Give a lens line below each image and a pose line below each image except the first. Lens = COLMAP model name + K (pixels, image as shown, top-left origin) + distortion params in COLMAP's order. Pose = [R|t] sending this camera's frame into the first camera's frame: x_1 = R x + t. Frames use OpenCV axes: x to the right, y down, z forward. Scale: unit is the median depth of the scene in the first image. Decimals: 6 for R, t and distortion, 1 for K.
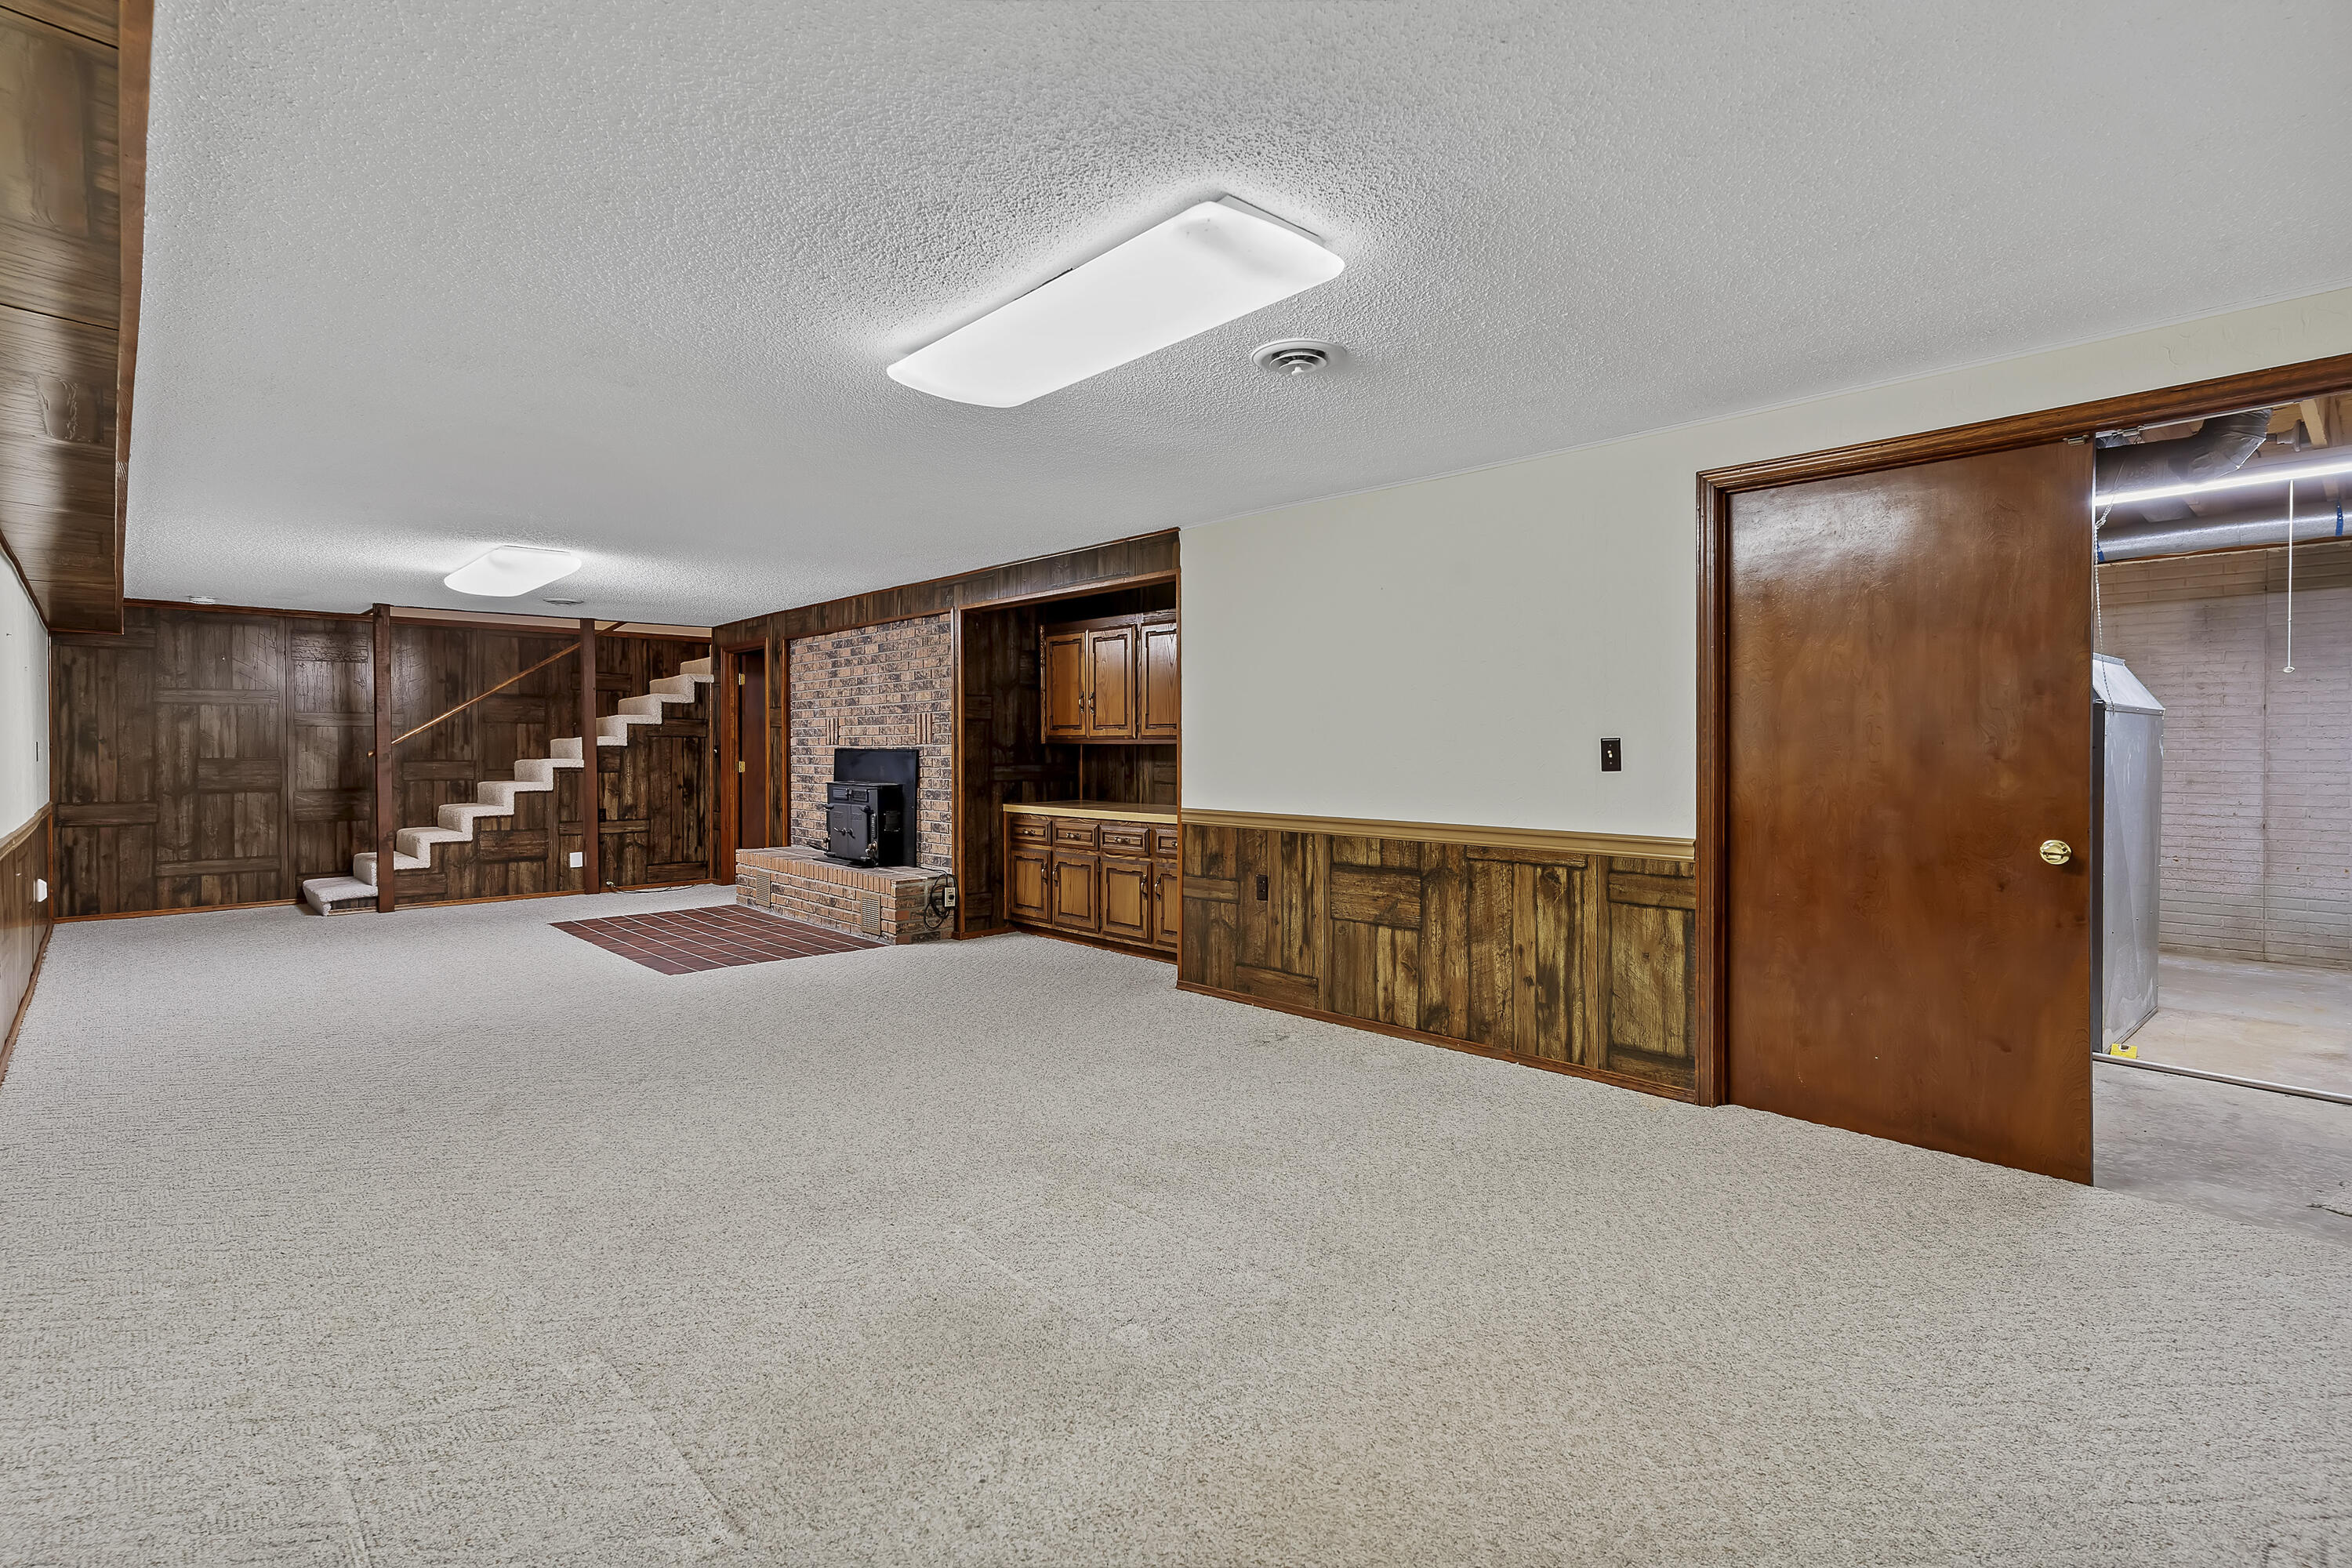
lens RADIAL K [[1135.8, 0, 1217.8], [0, 1135.8, 754.6], [0, 0, 1]] dist [0.001347, -0.001203]
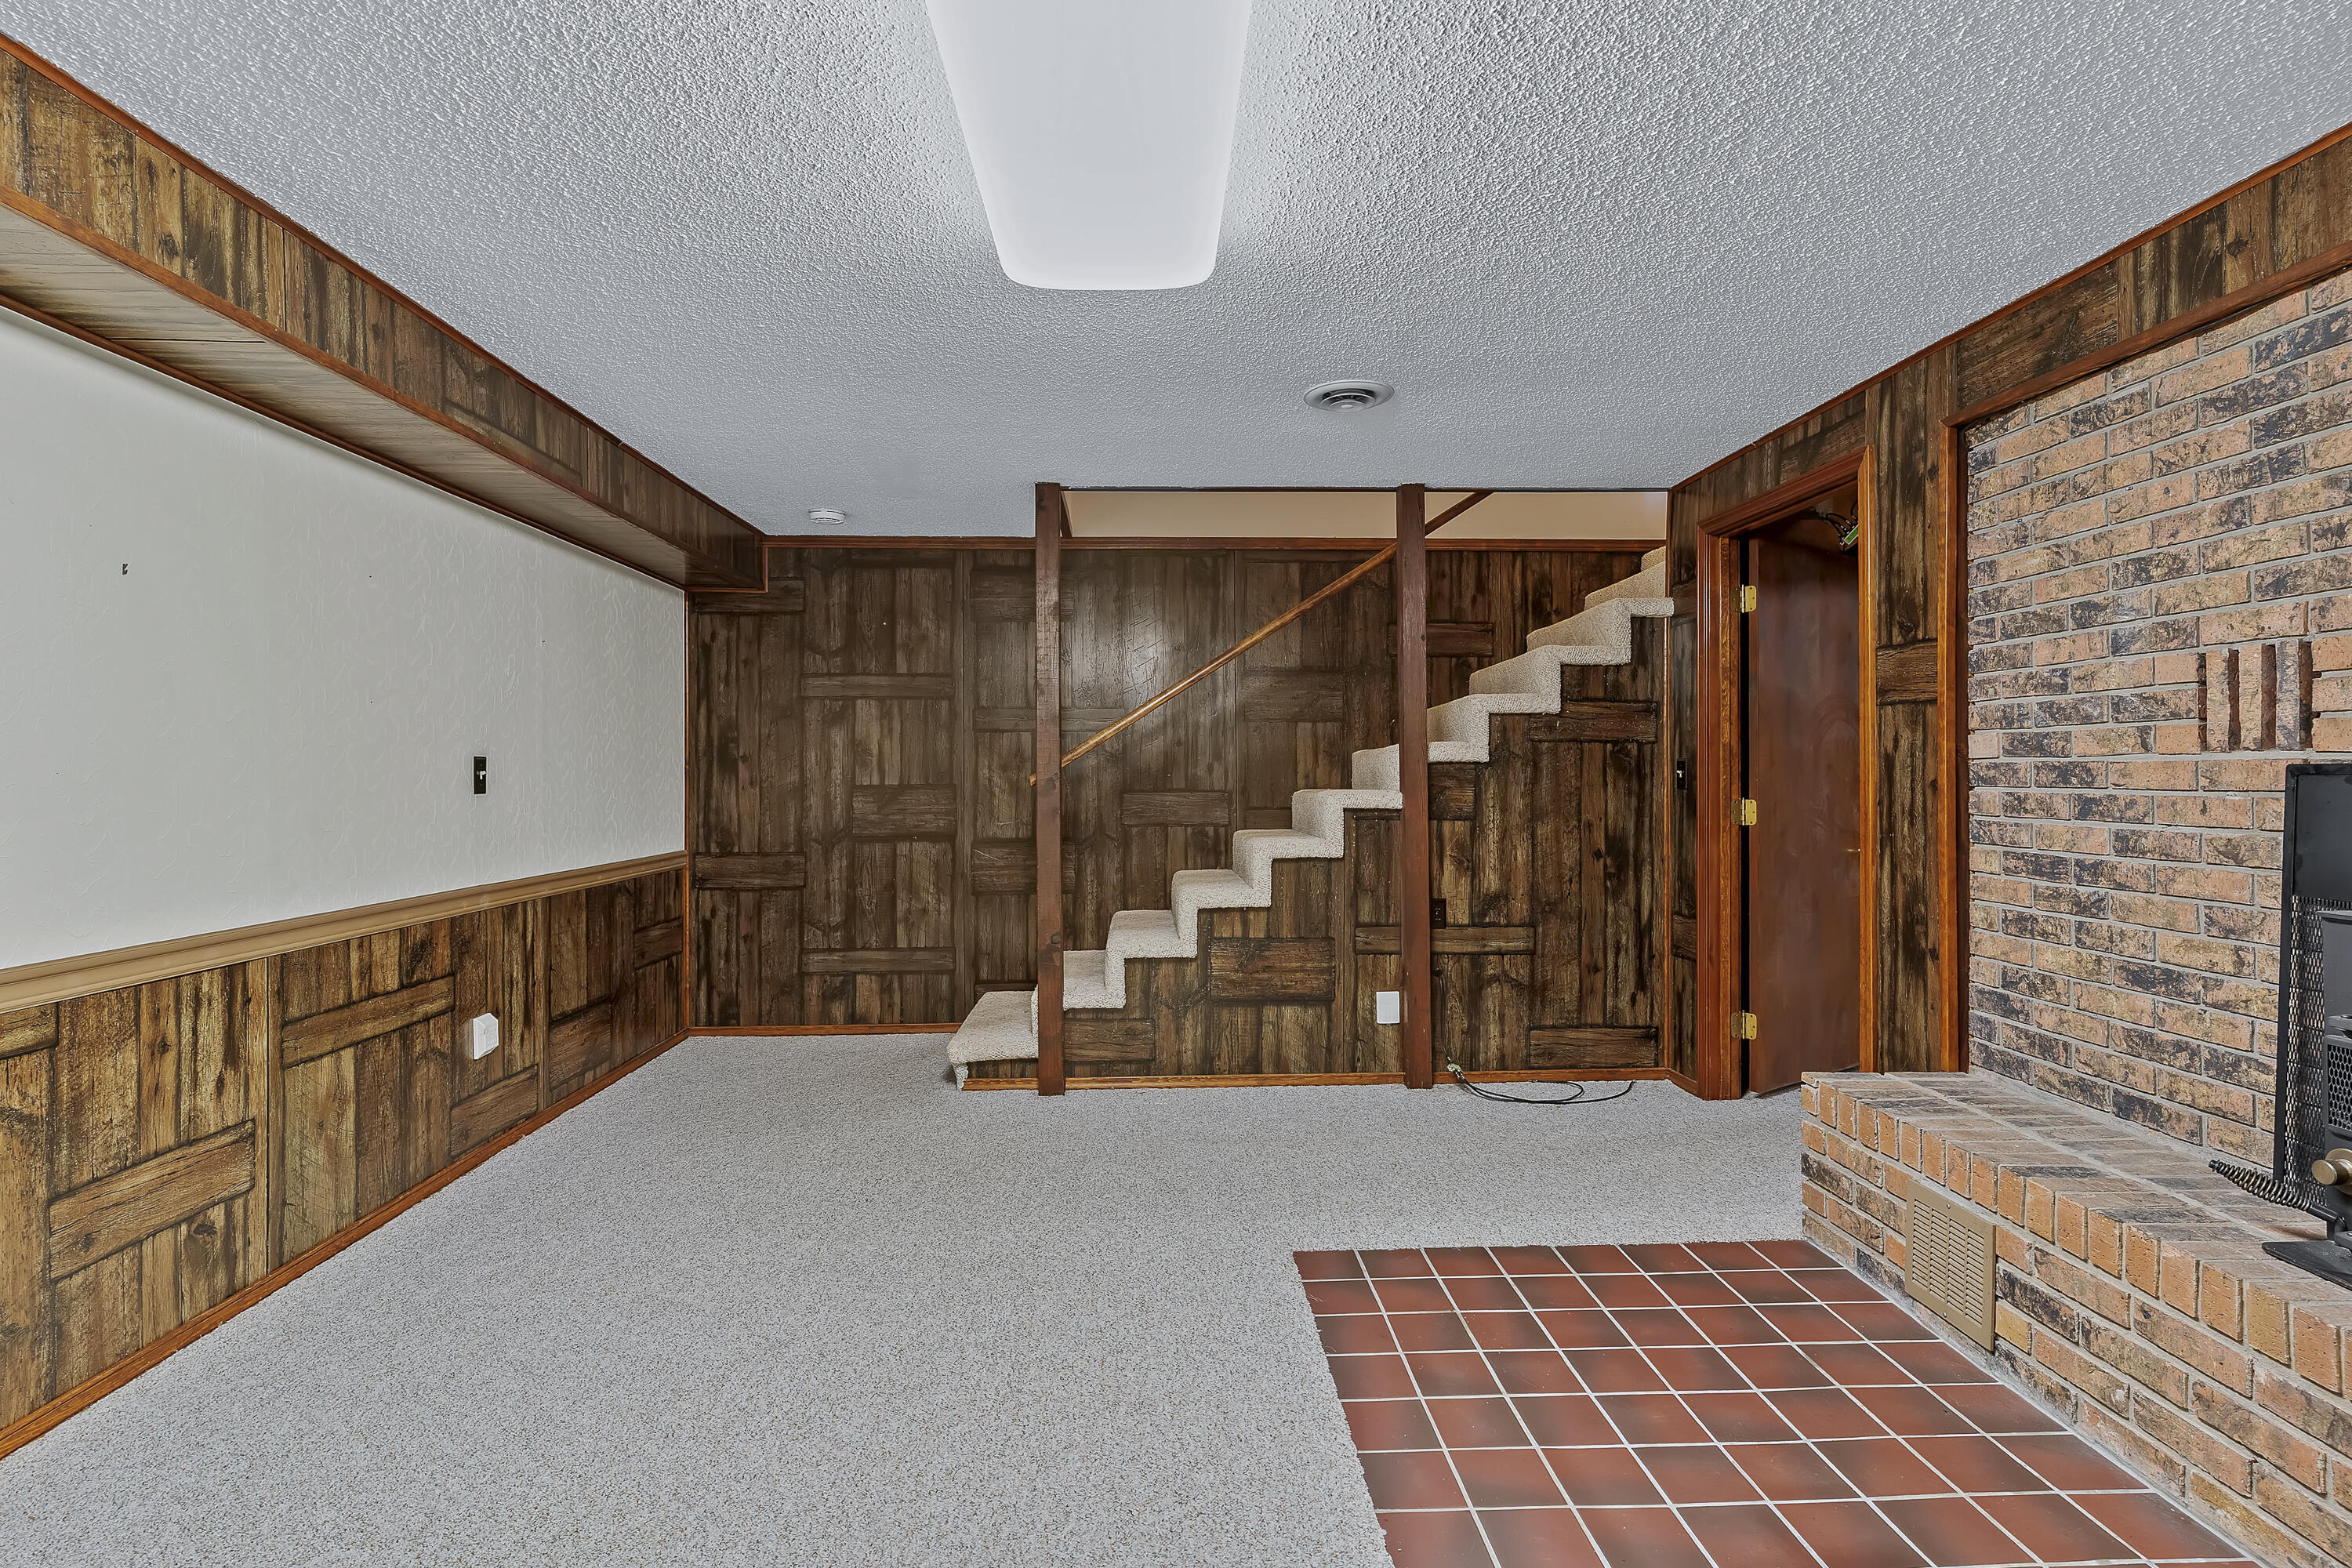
lens RADIAL K [[1135.8, 0, 1169.4], [0, 1135.8, 777.8], [0, 0, 1]] dist [0.001347, -0.001203]
pose [[0.741896, 0.003101, -0.670508, -0.349200], [-0.000937, 0.999993, 0.003589, -0.003253], [0.670515, -0.002034, 0.741893, 0.649908]]
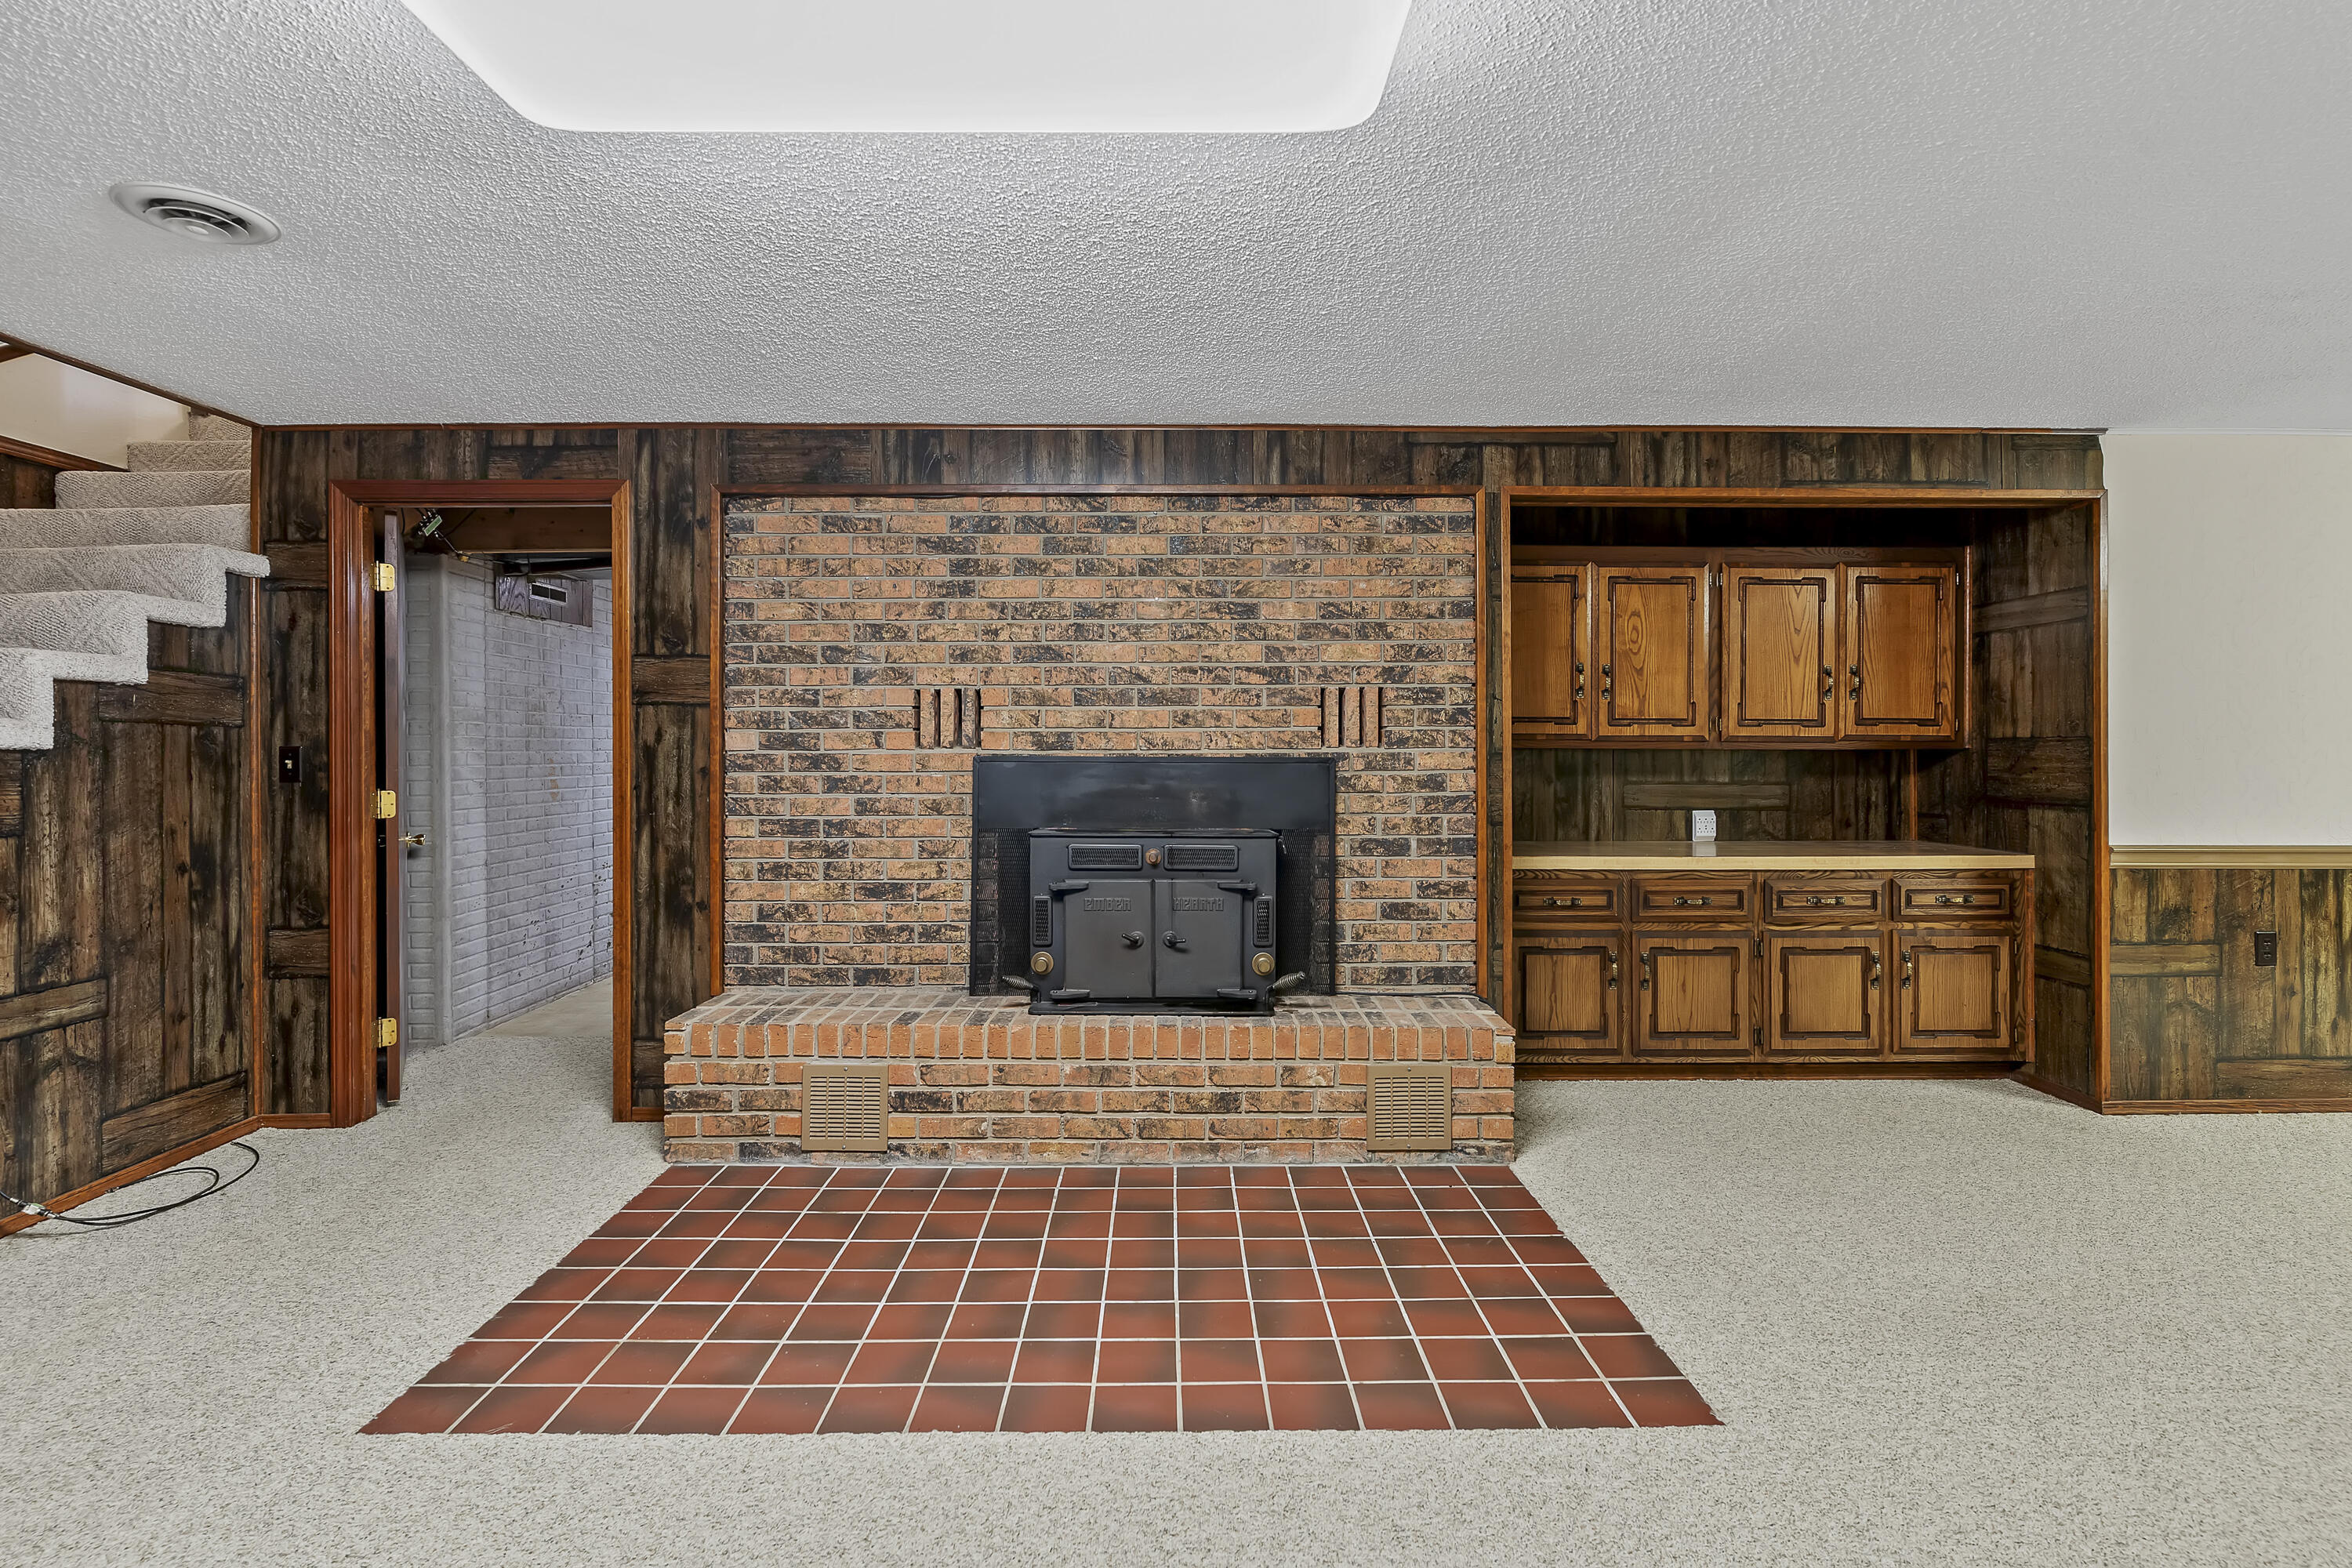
lens RADIAL K [[1135.8, 0, 1203.0], [0, 1135.8, 751.3], [0, 0, 1]] dist [0.001347, -0.001203]
pose [[0.680362, -0.000642, 0.732876, -0.597794], [0.003479, 0.999991, -0.002353, -0.006044], [-0.732868, 0.004151, 0.680359, 0.626107]]
